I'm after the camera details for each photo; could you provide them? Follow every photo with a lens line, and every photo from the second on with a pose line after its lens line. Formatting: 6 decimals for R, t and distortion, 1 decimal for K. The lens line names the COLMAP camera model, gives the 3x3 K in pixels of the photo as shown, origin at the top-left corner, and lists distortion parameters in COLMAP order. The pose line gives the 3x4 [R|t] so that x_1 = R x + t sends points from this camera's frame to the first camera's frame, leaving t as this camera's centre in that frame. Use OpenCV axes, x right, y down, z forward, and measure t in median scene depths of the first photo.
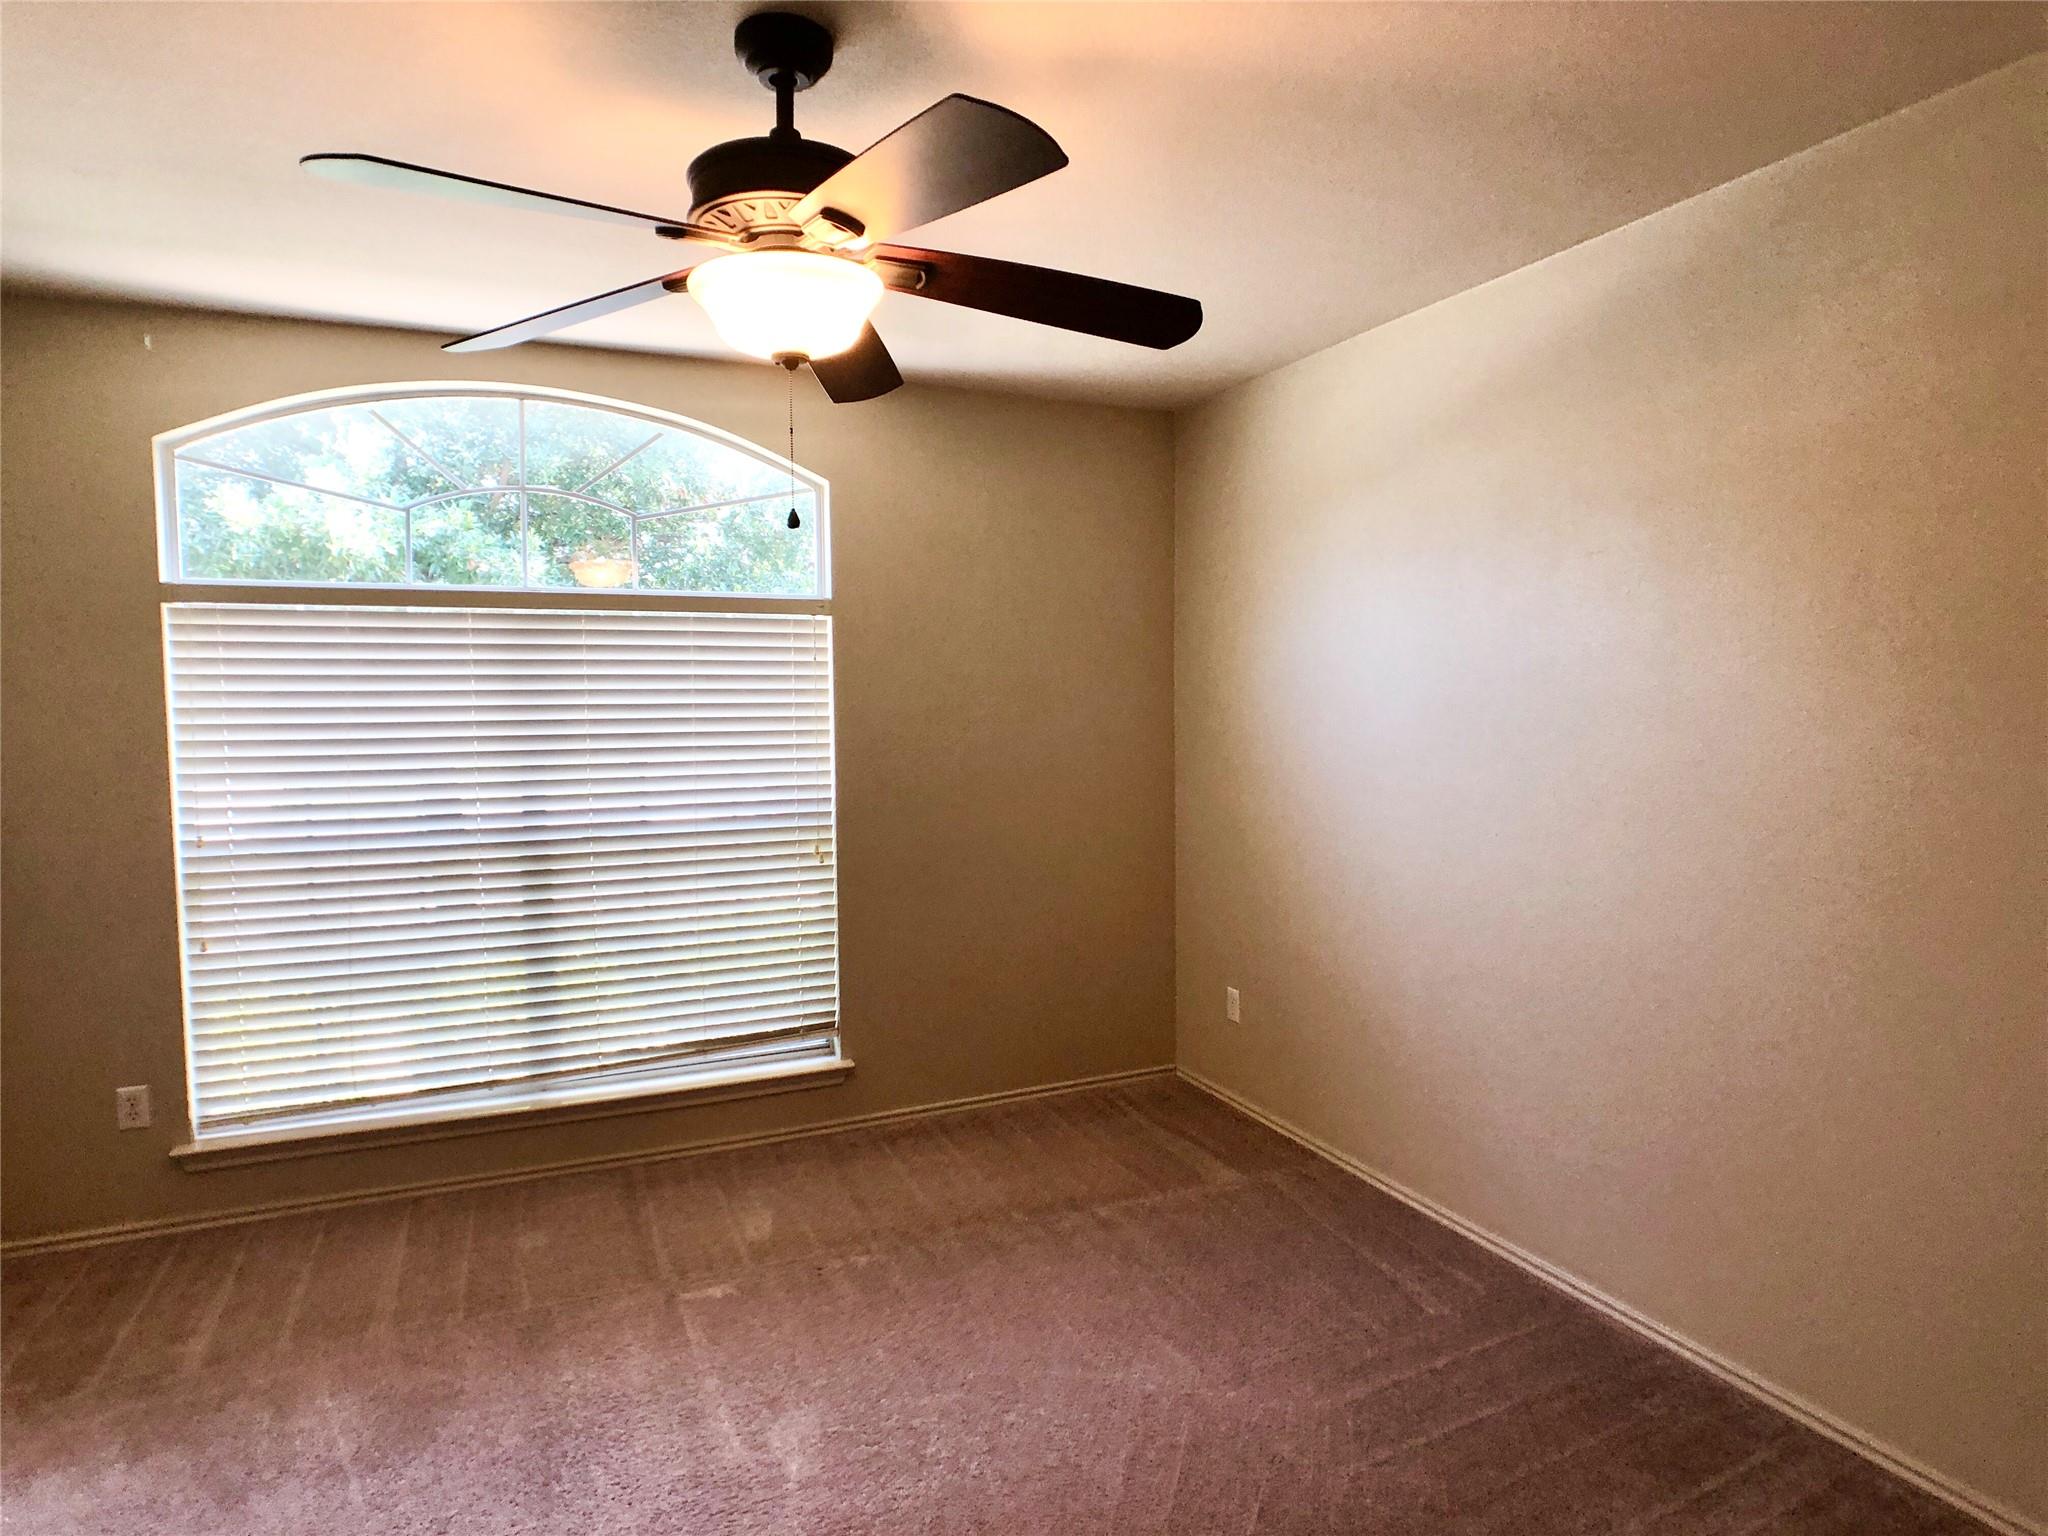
lens RADIAL K [[1164.6, 0, 1030.9], [0, 1164.6, 760.3], [0, 0, 1]] dist [-0.030317, -0.001092]
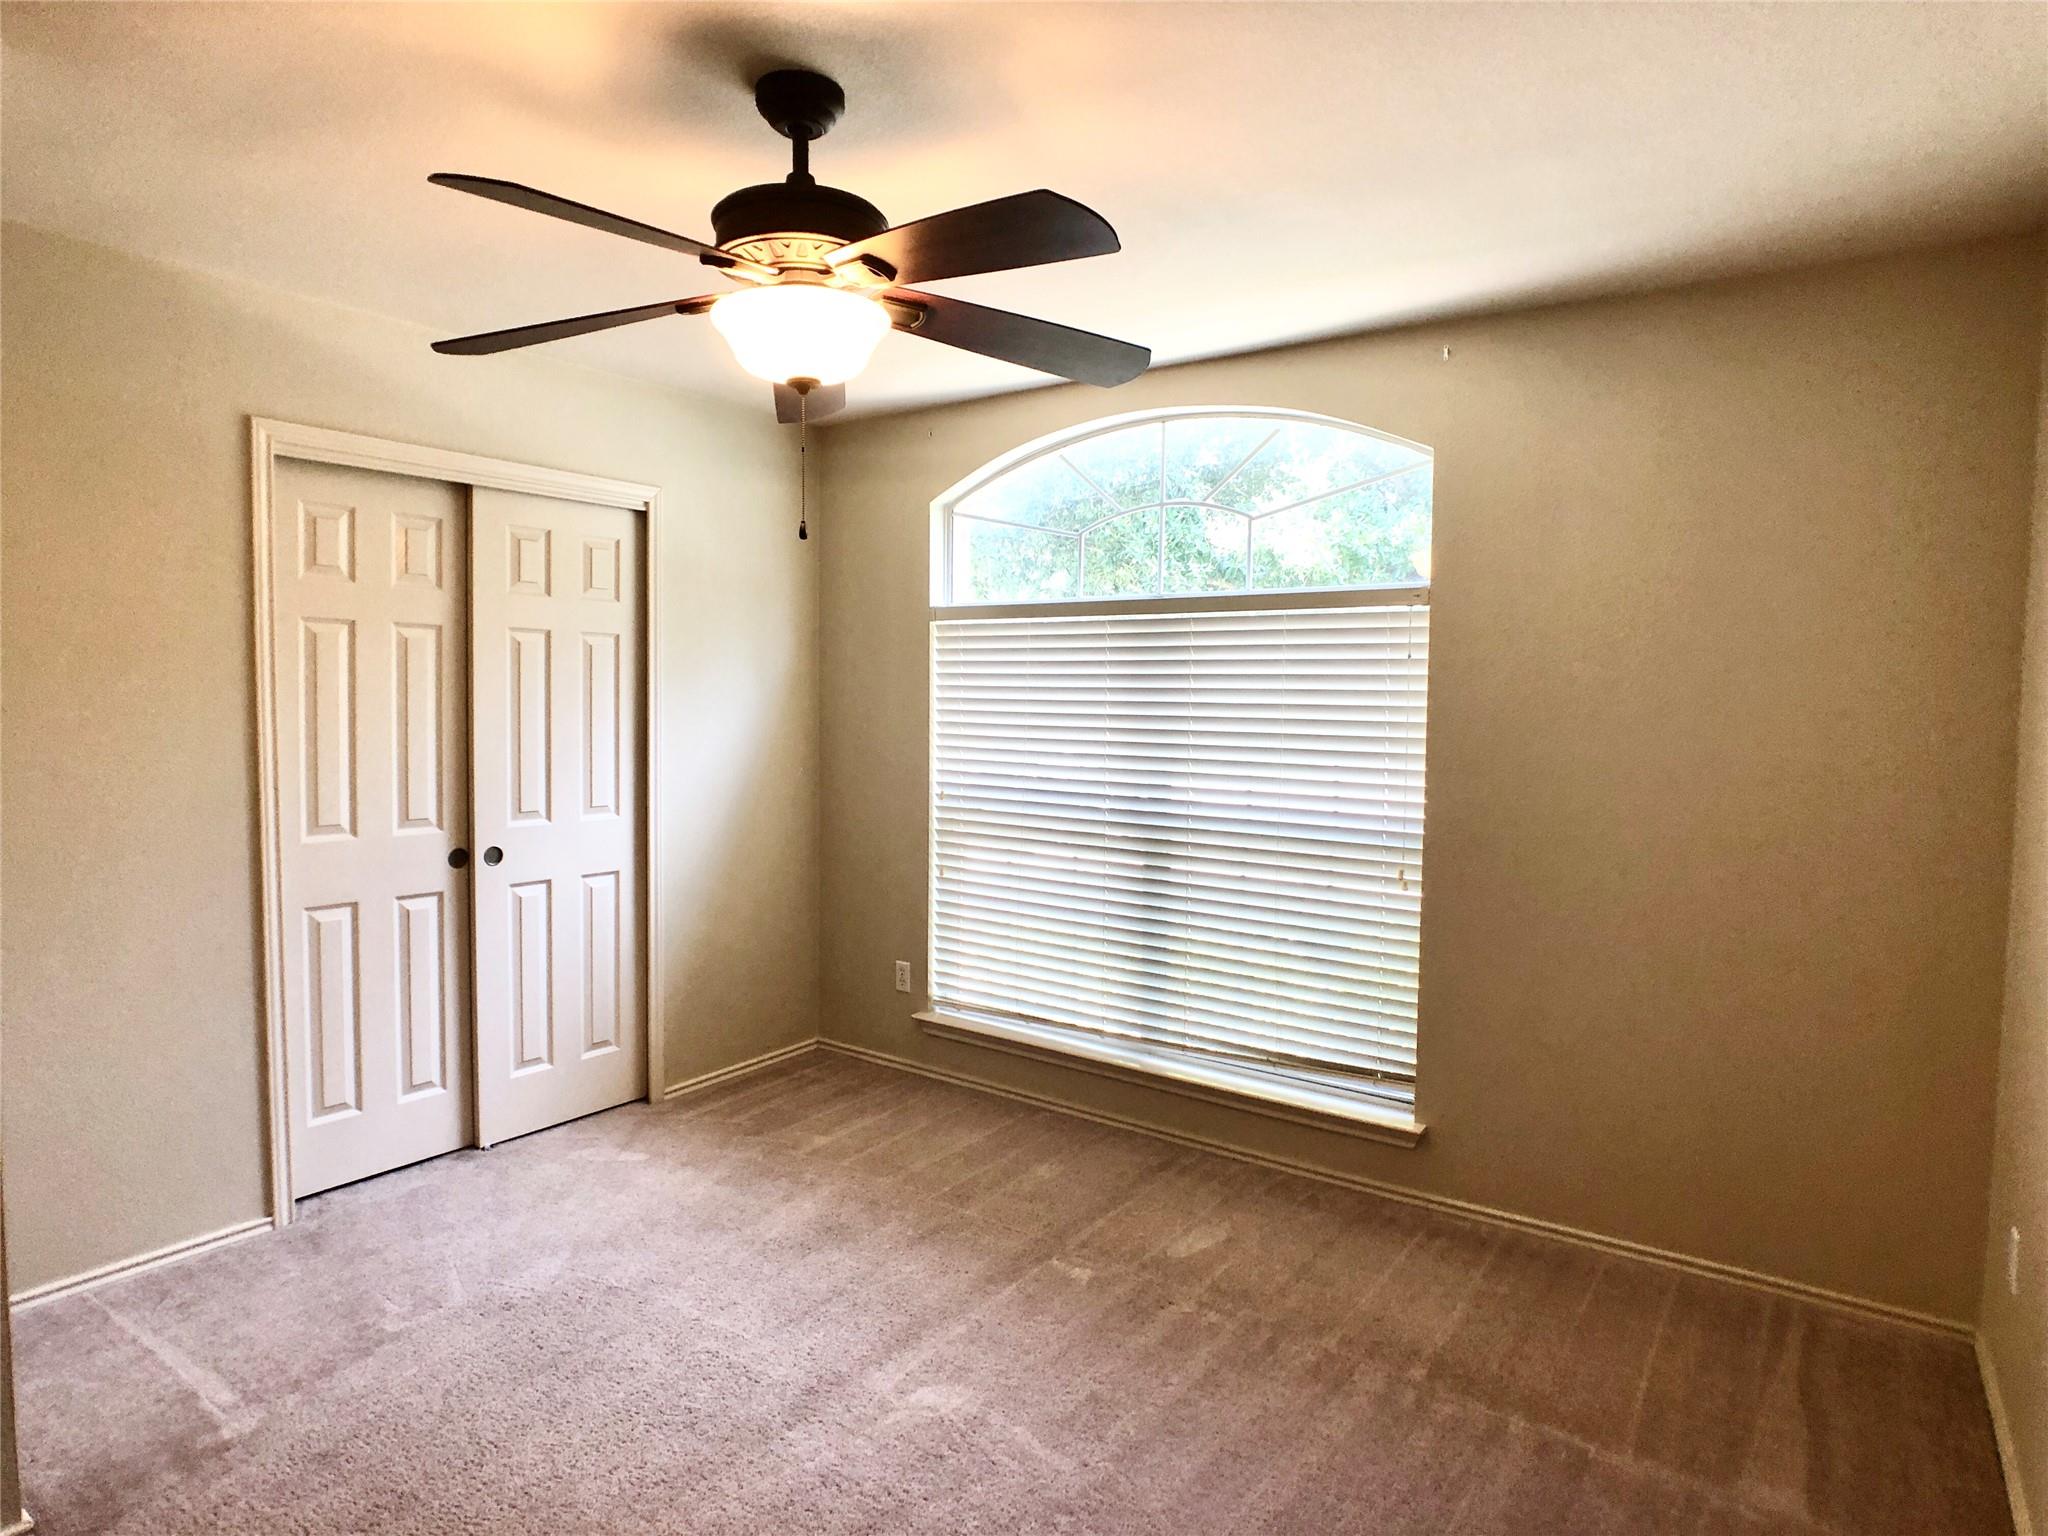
lens RADIAL K [[1164.6, 0, 1030.9], [0, 1164.6, 760.3], [0, 0, 1]] dist [-0.030317, -0.001092]
pose [[0.498512, 0.064519, -0.864479, 0.462598], [-0.064297, 0.997232, 0.037349, -0.025687], [0.864495, 0.036964, 0.501280, 0.347505]]
